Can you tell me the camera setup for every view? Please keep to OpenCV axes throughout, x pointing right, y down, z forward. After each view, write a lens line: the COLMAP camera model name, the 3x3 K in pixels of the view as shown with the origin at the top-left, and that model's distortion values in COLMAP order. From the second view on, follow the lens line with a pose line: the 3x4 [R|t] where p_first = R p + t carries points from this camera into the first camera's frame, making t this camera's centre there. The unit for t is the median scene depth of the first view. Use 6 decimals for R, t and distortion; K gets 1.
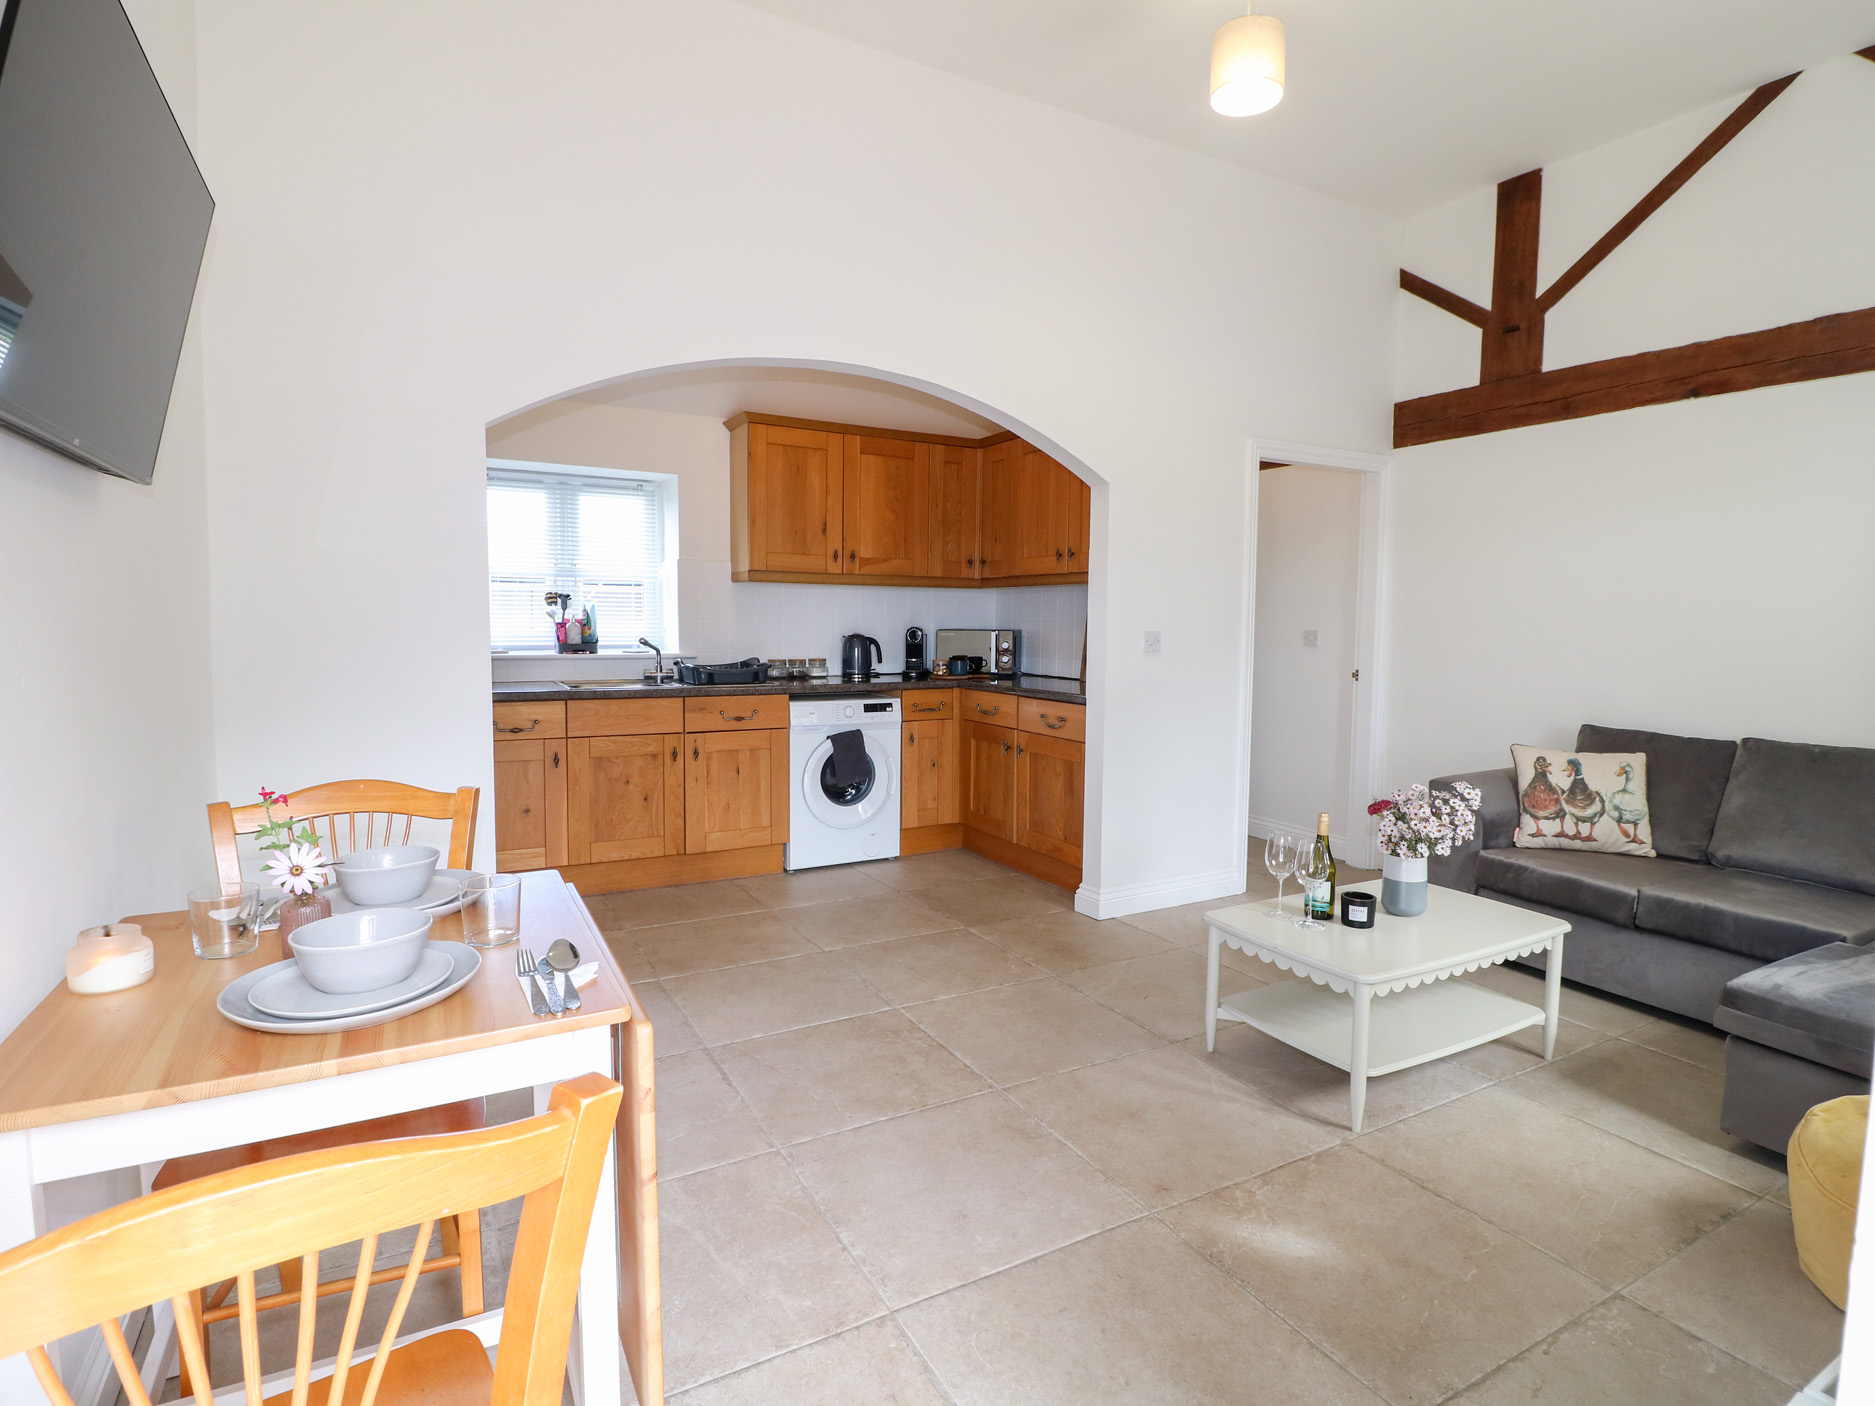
lens RADIAL K [[986.8, 0, 937.5], [0, 986.8, 703.0], [0, 0, 1]] dist [0.014031, -0.021866]
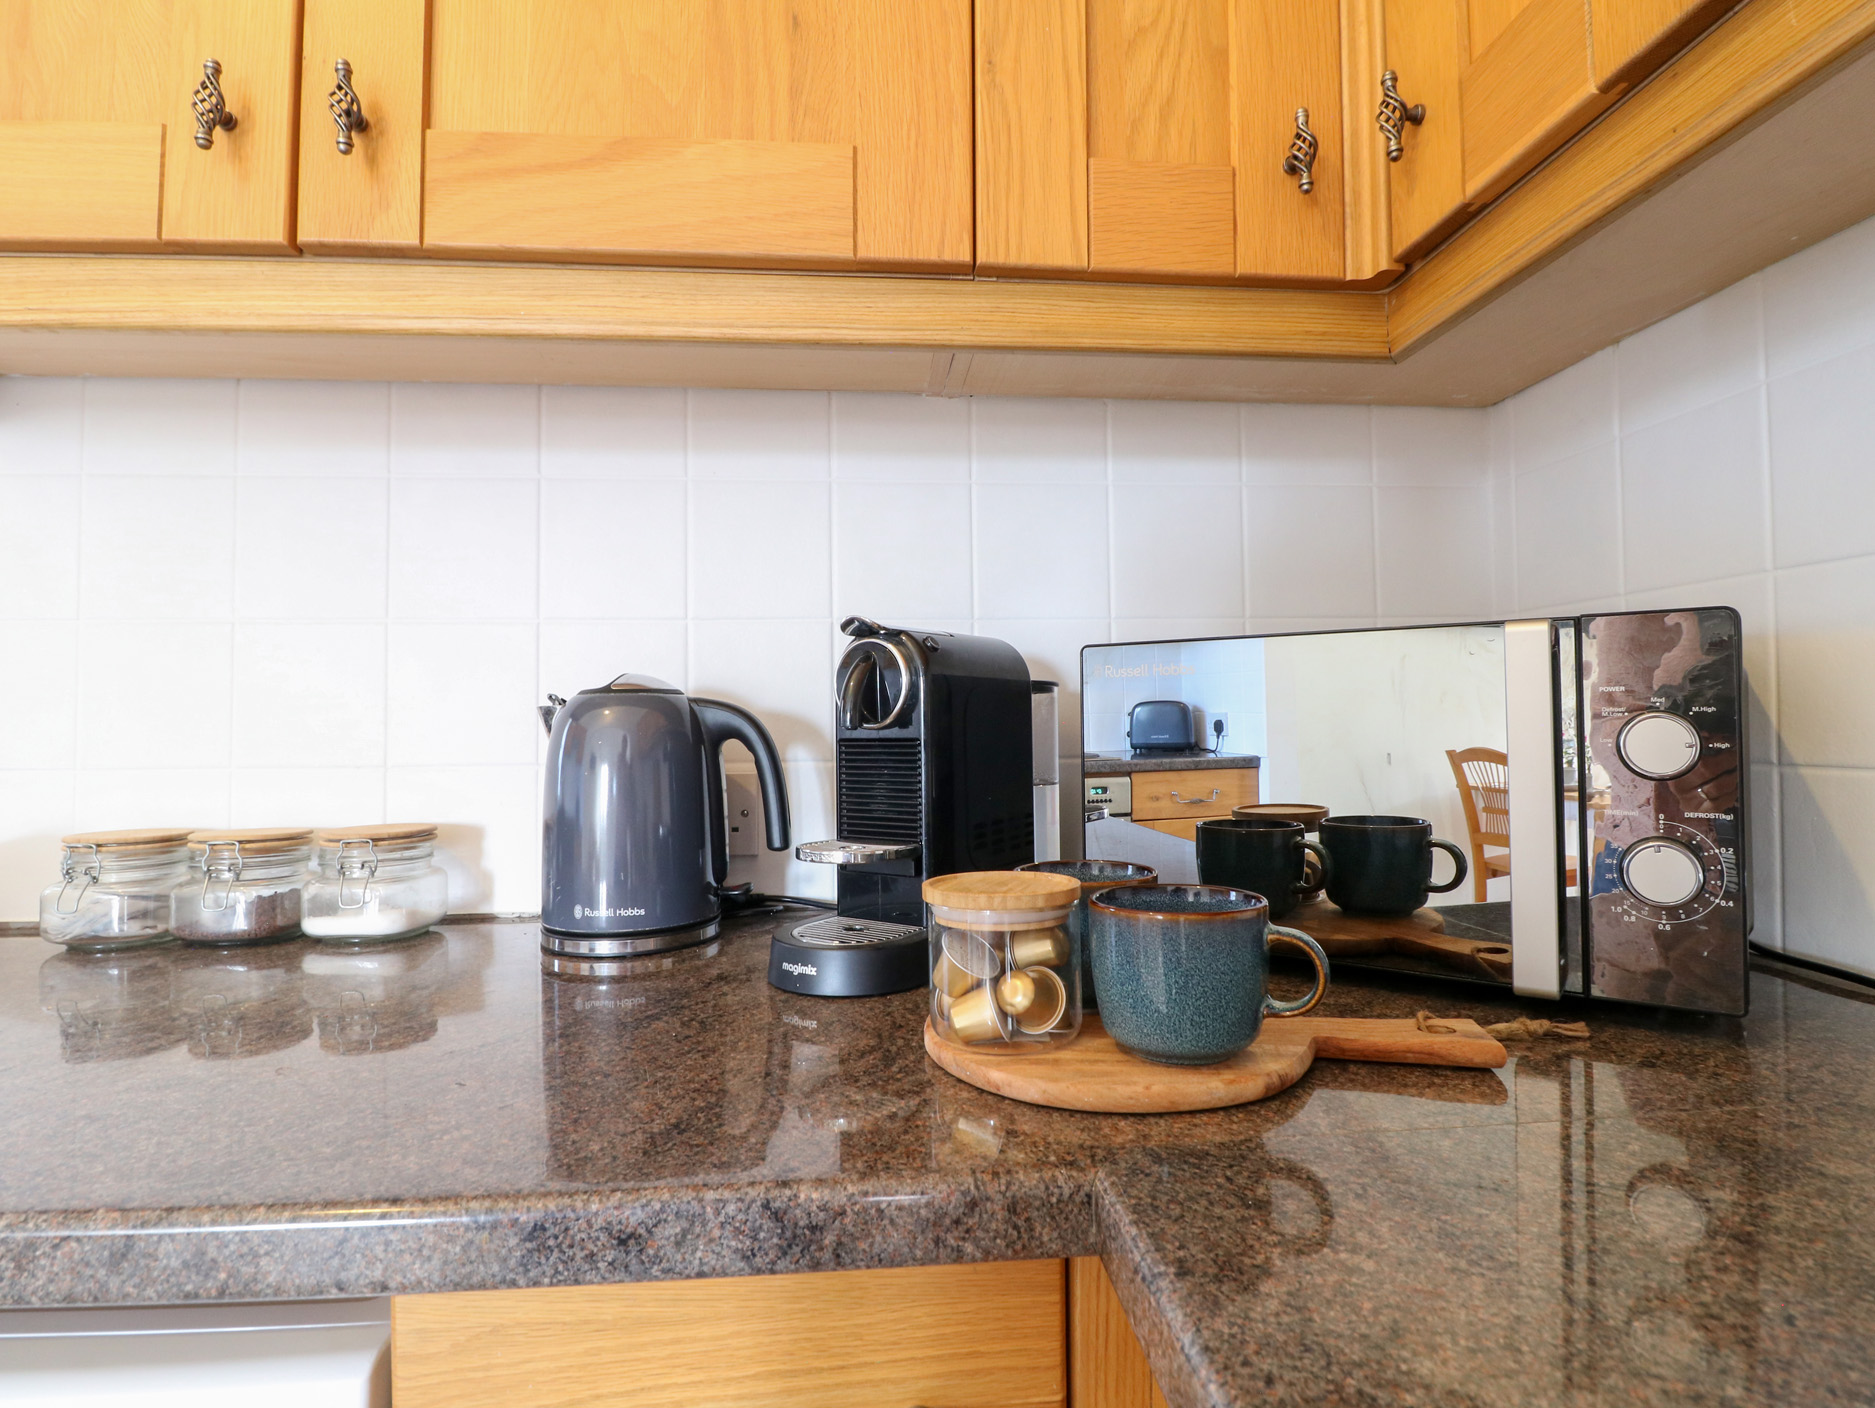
lens RADIAL K [[986.8, 0, 937.5], [0, 986.8, 704.0], [0, 0, 1]] dist [0.014031, -0.021866]
pose [[0.906699, -0.028625, -0.420806, 0.042741], [-0.021667, 0.993216, -0.114248, -0.047568], [0.421221, 0.112707, 0.899928, 0.856939]]
